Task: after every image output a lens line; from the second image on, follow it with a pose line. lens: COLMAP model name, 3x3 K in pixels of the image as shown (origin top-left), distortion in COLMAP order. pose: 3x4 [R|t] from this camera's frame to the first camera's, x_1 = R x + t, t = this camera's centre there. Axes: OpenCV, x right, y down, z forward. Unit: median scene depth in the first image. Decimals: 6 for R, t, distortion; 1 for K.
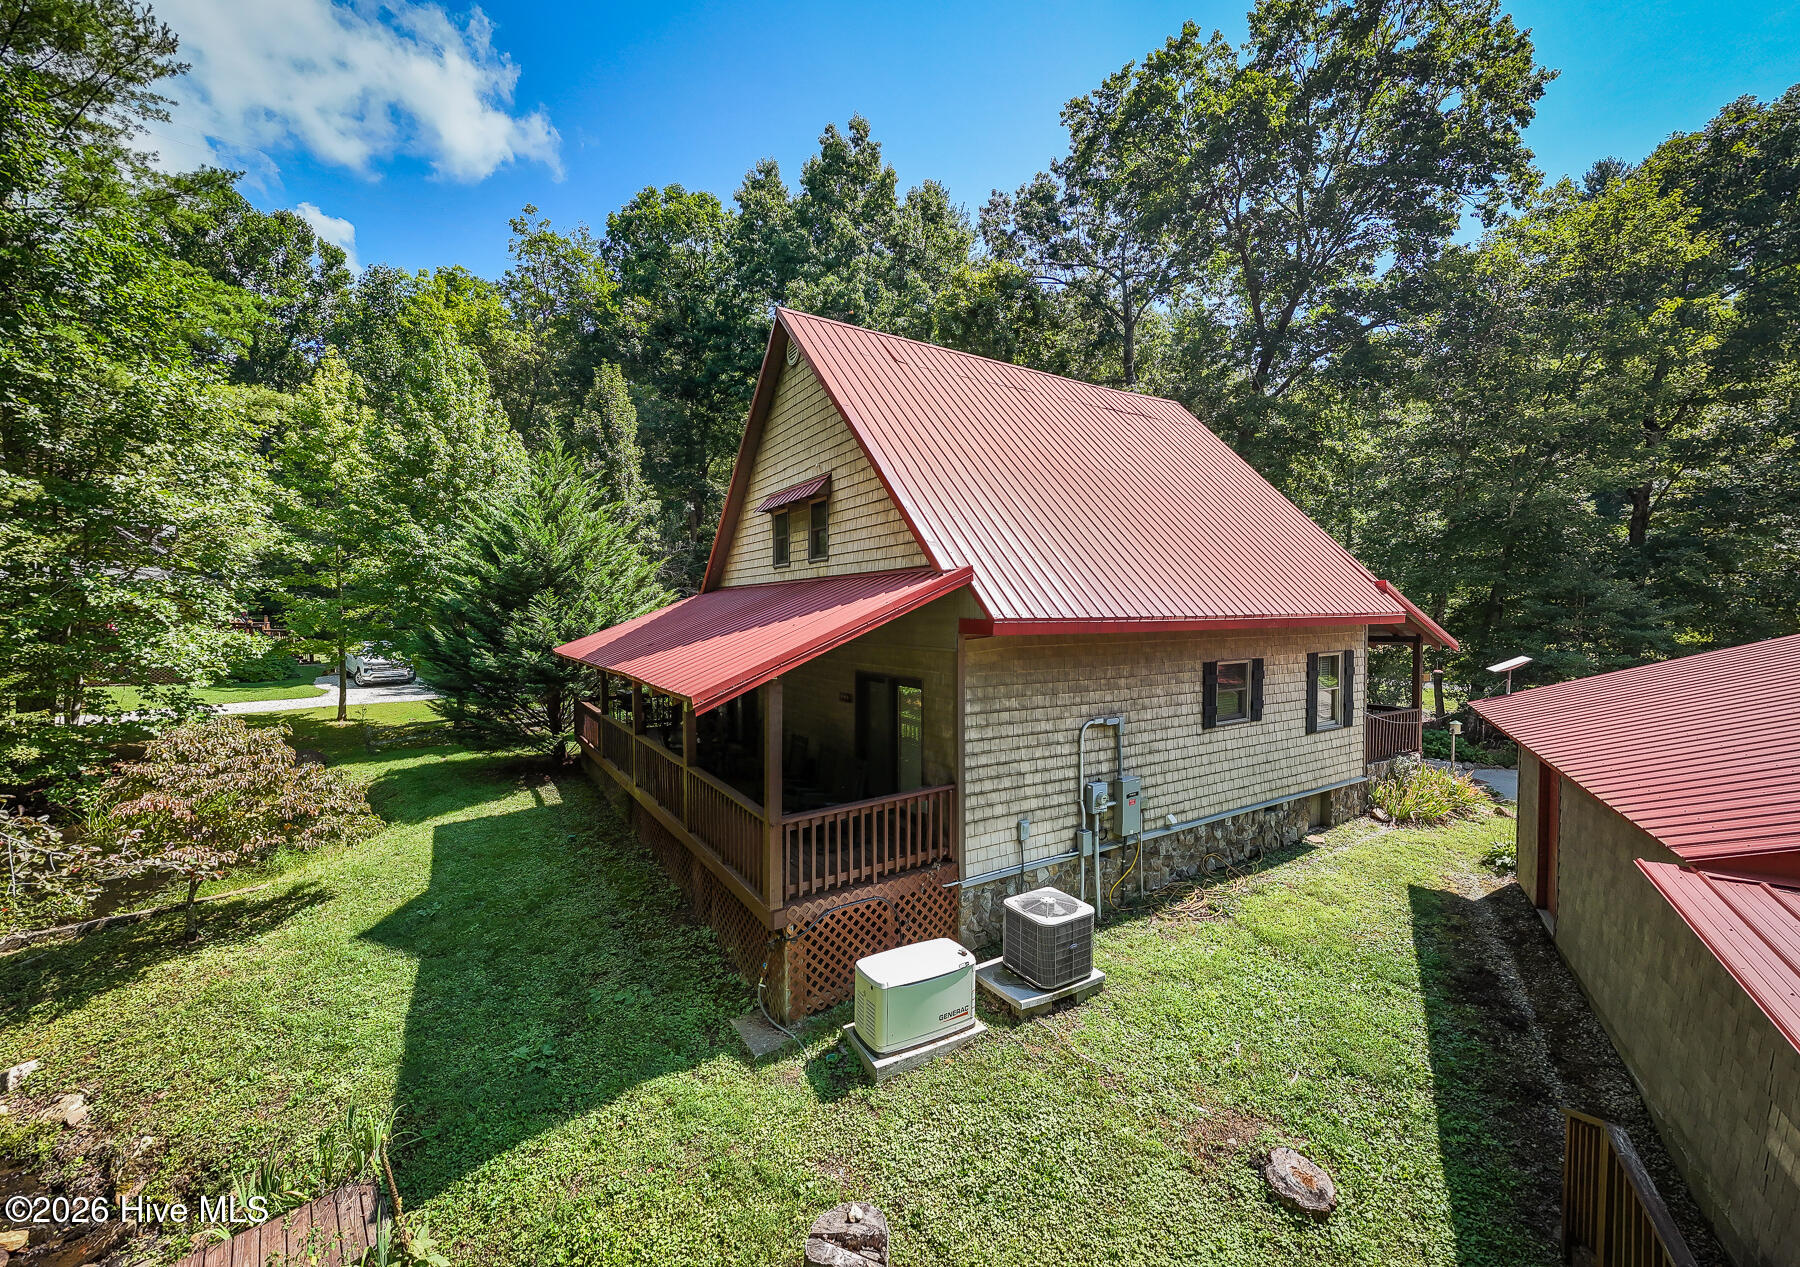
lens RADIAL K [[716.4, 0, 893.5], [0, 716.4, 636.7], [0, 0, 1]] dist [0.002346, 0.000327]
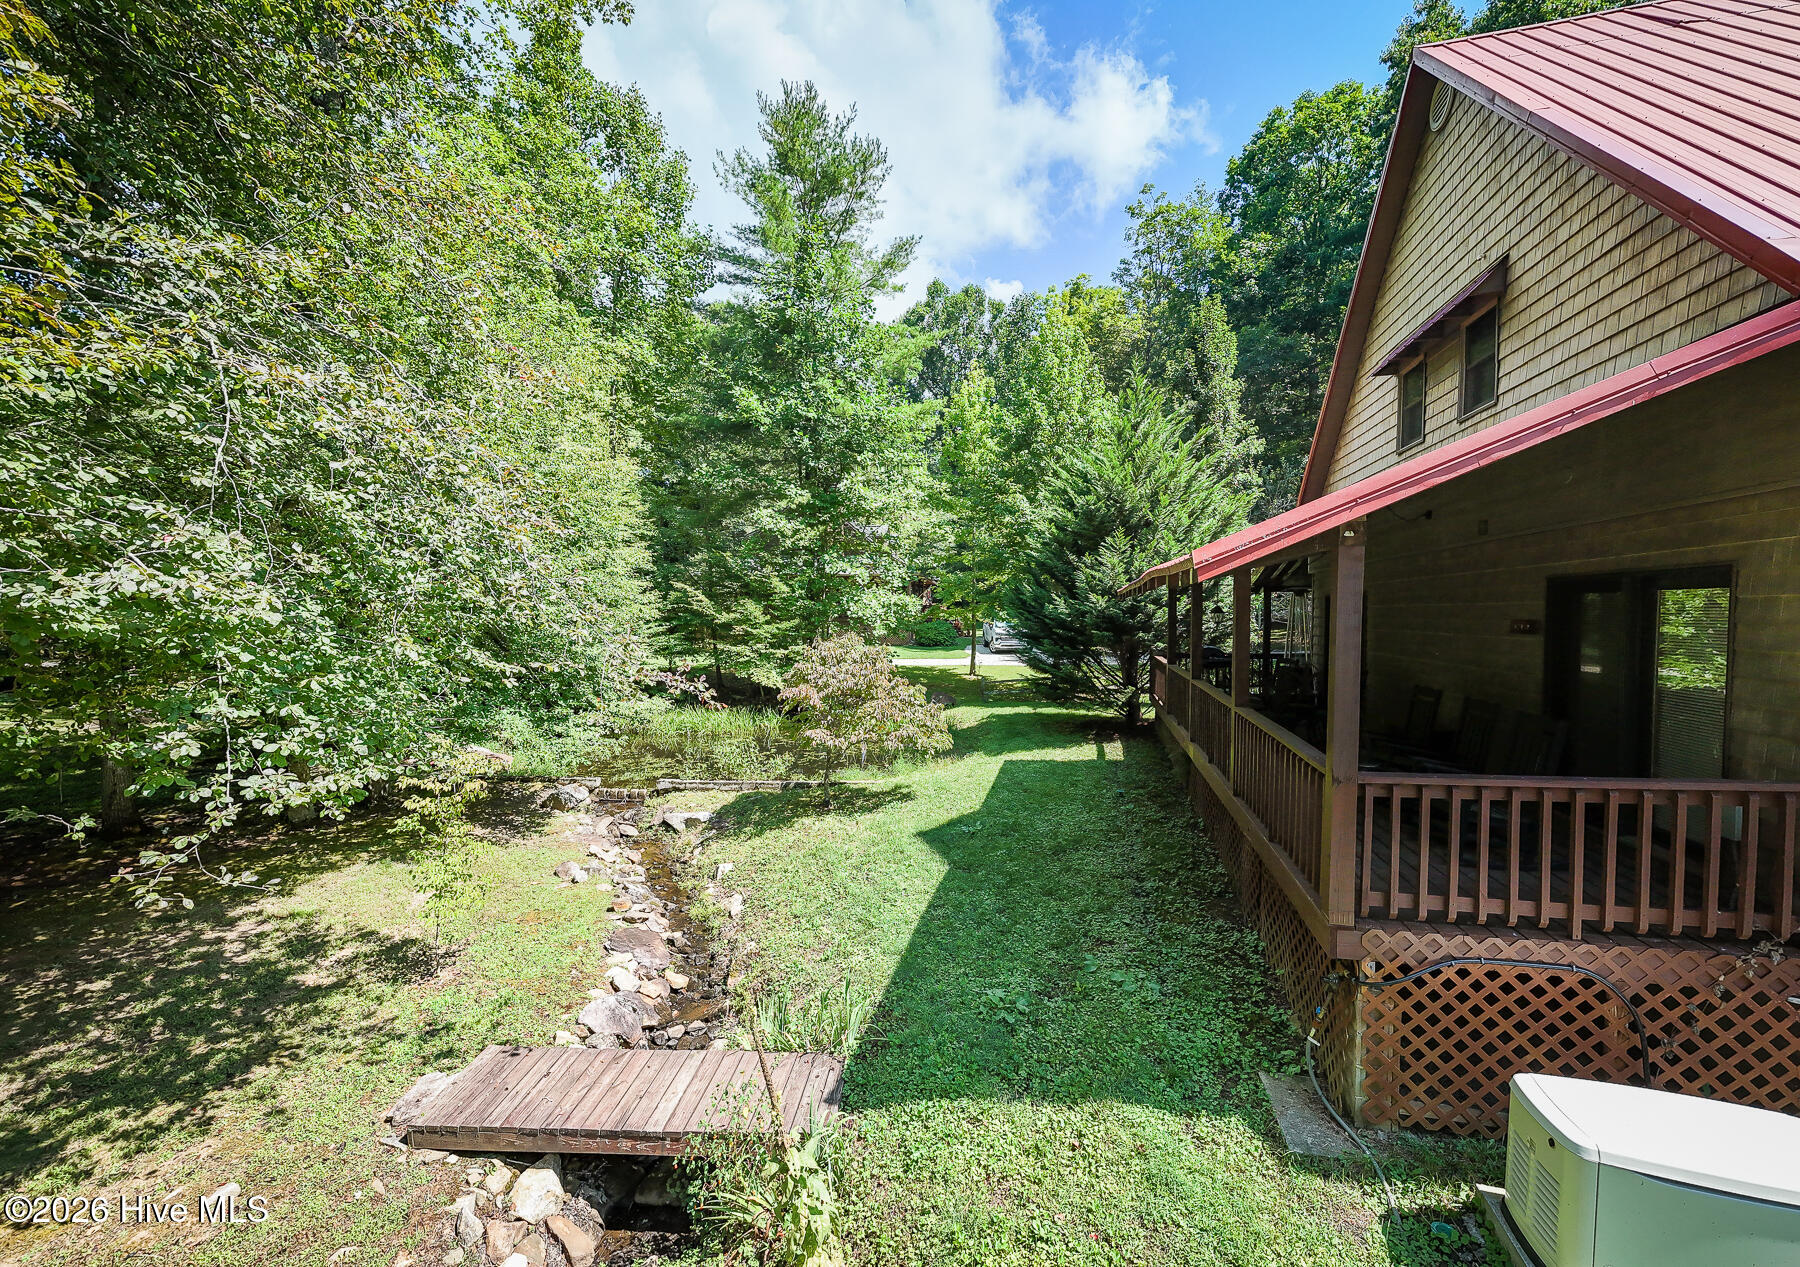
lens RADIAL K [[716.4, 0, 893.5], [0, 716.4, 636.7], [0, 0, 1]] dist [0.002346, 0.000327]
pose [[0.680382, 0.026098, -0.732393, 0.007285], [-0.027374, 0.999573, 0.010189, 0.082103], [0.732346, 0.013116, 0.680806, 0.177789]]
